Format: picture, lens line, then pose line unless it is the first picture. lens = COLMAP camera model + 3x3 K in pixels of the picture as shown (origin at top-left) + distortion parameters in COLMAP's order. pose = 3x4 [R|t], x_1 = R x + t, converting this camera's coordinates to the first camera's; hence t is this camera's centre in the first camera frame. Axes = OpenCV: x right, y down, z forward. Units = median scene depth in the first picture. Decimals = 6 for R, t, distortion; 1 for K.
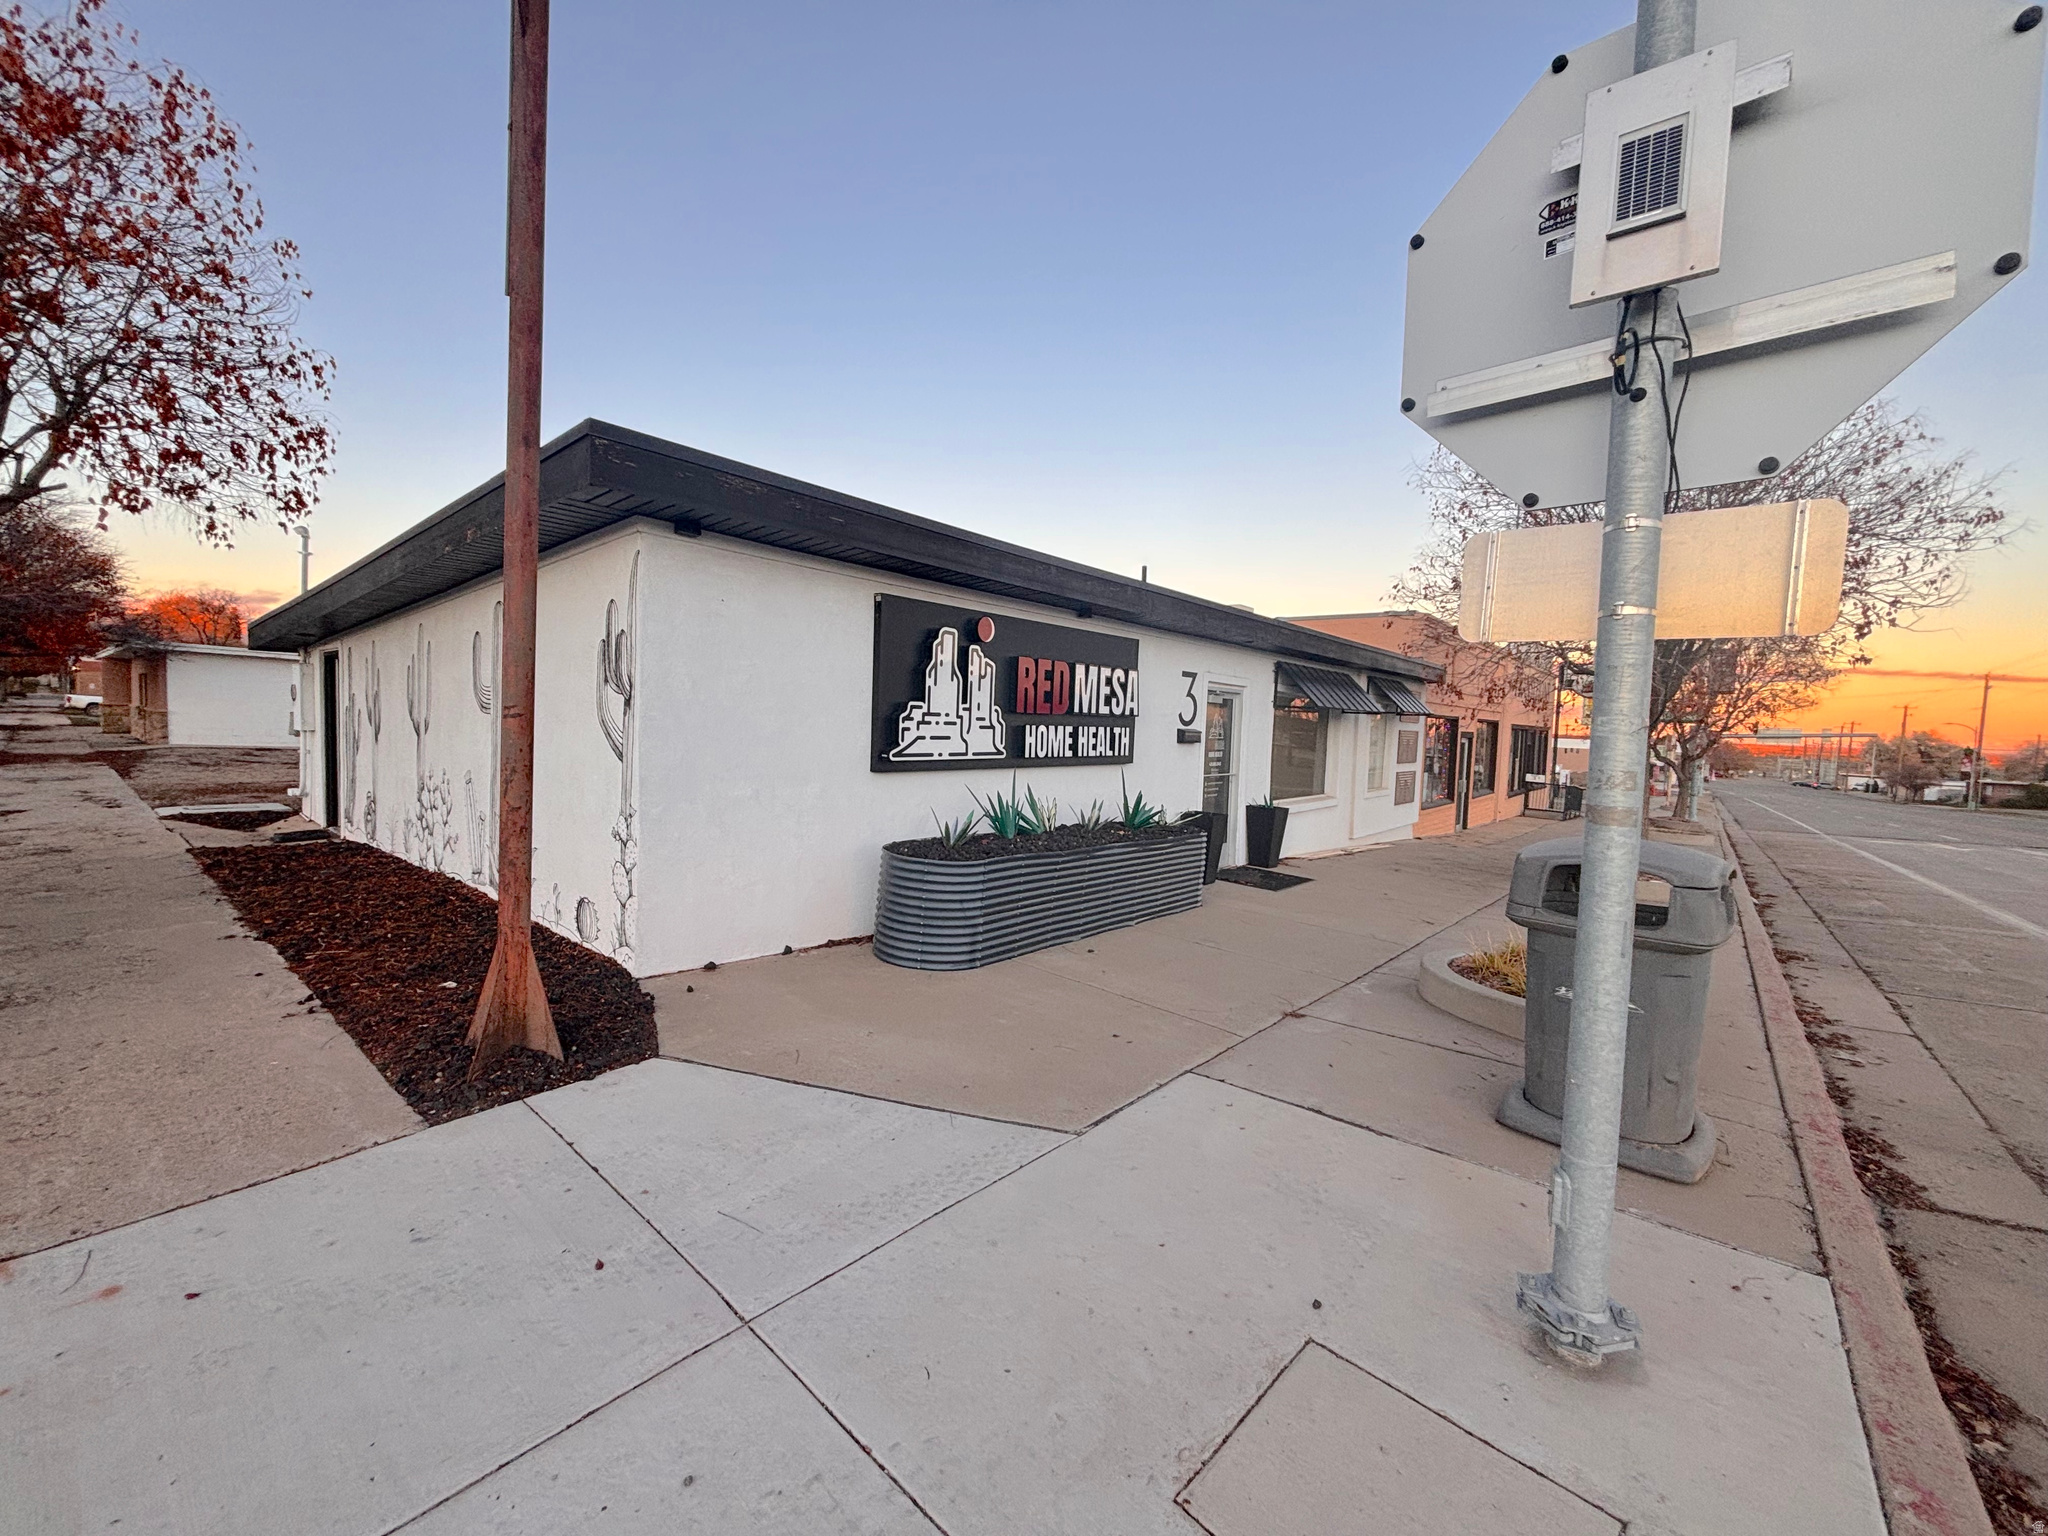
lens RADIAL K [[825.5, 0, 1029.3], [0, 825.5, 769.1], [0, 0, 1]] dist [0.001052, 0.000065]
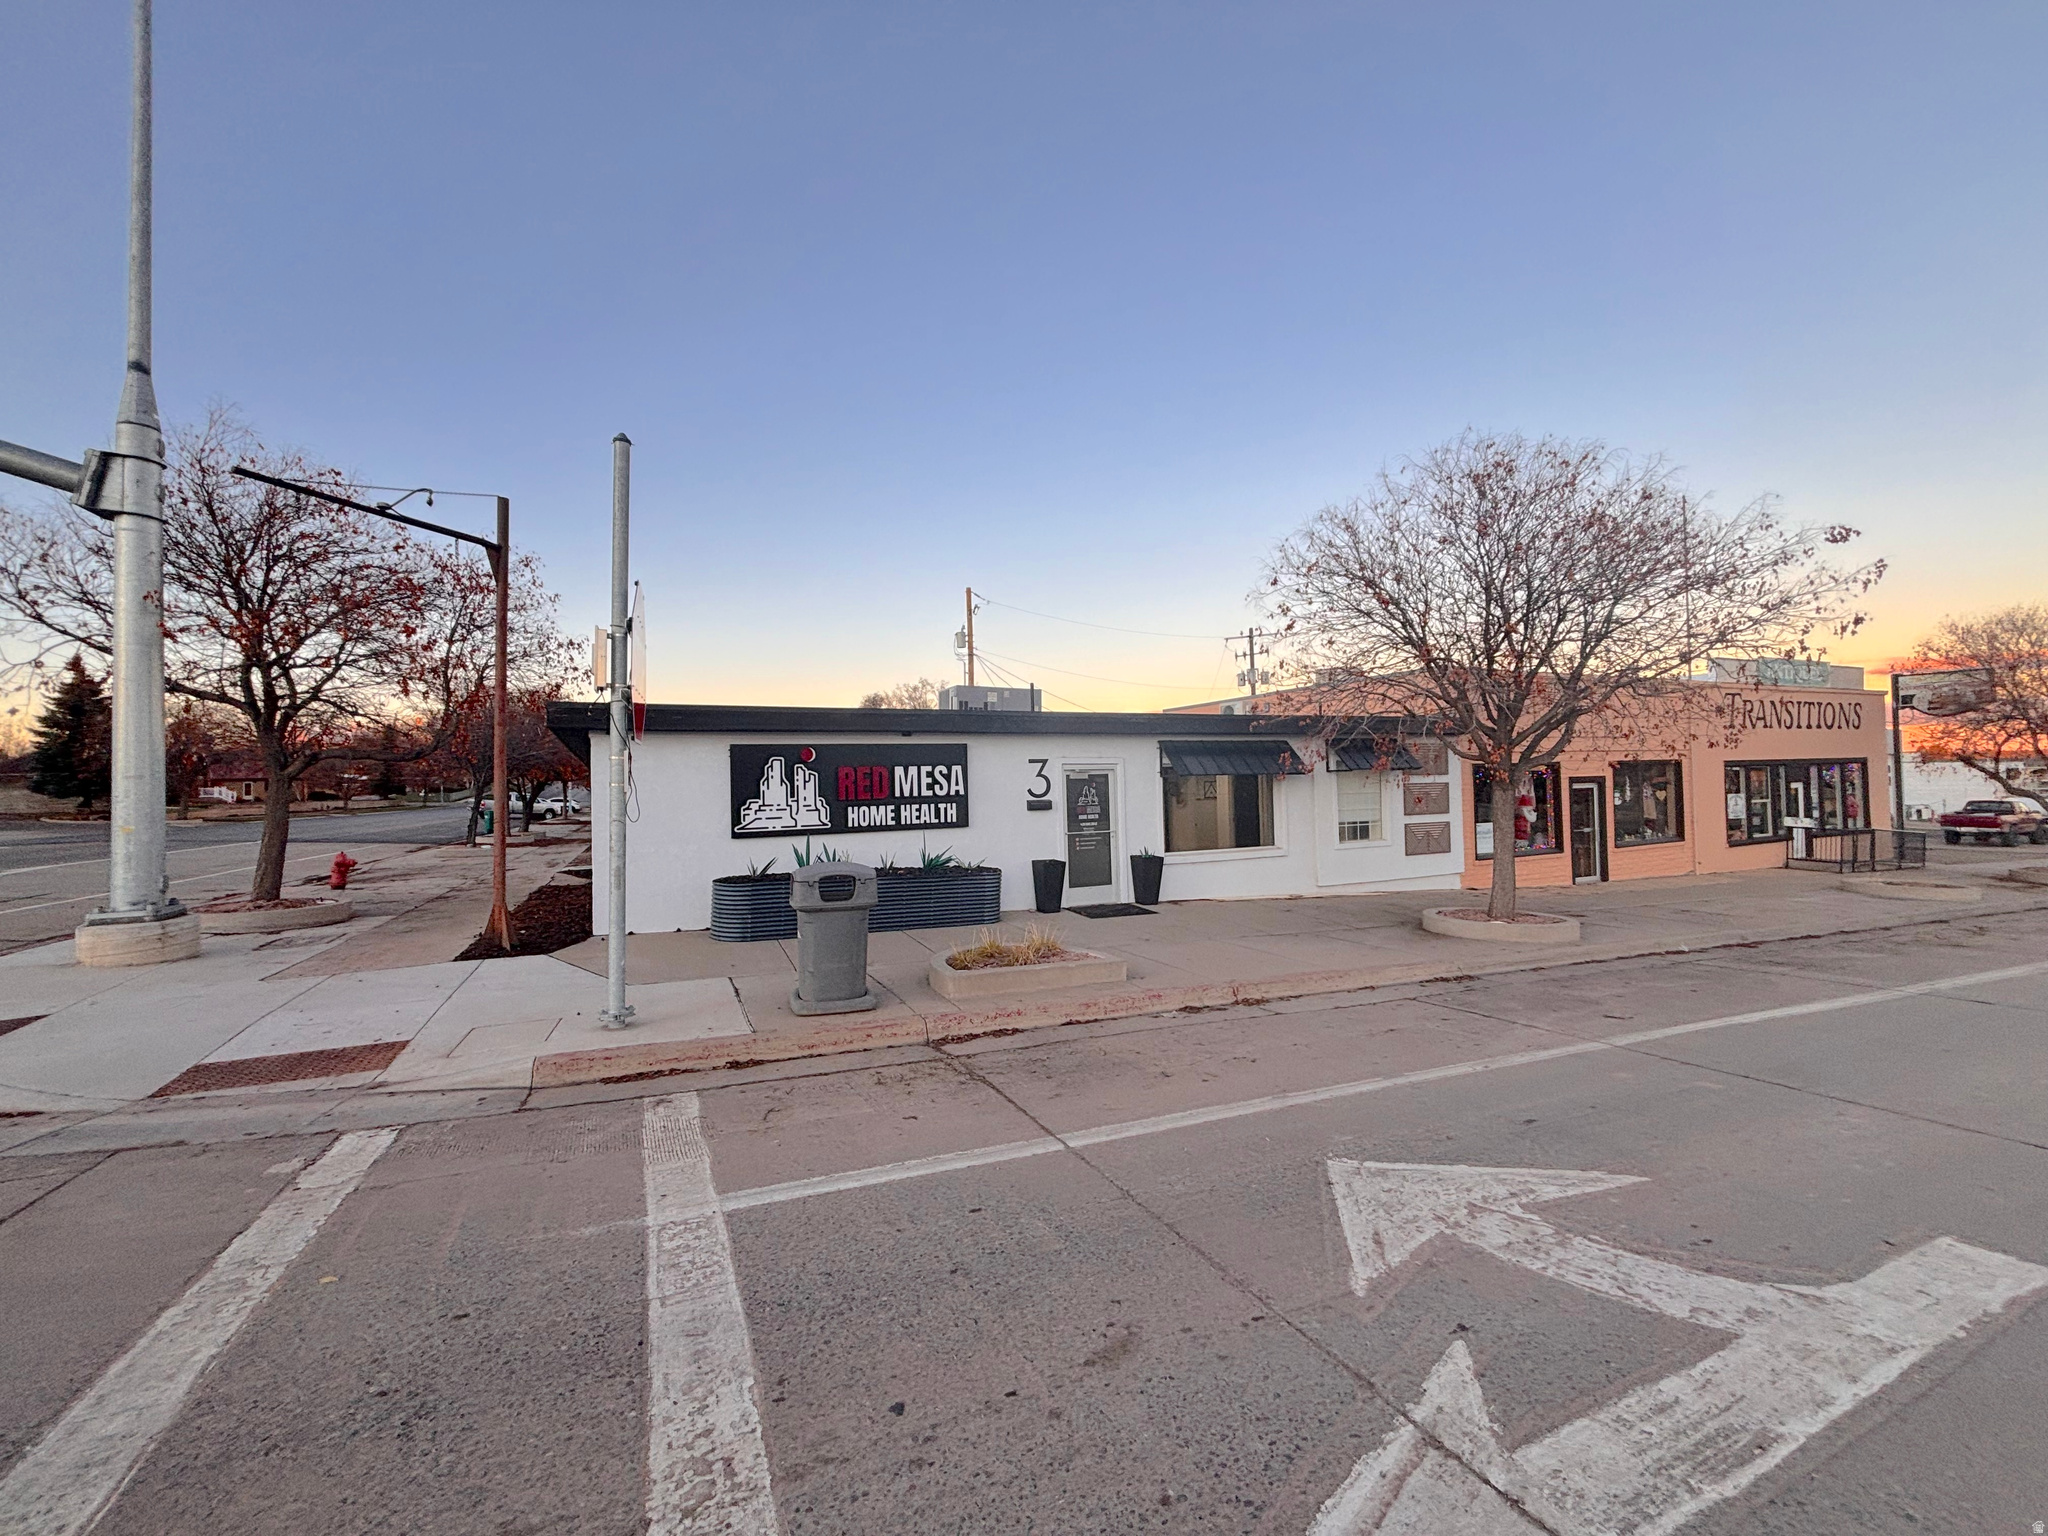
lens RADIAL K [[825.5, 0, 1029.3], [0, 825.5, 769.1], [0, 0, 1]] dist [0.001052, 0.000065]
pose [[0.892712, -0.067649, -0.445521, 0.981924], [0.031068, 0.995555, -0.088915, 0.027255], [0.449555, 0.065533, 0.890845, -0.299135]]
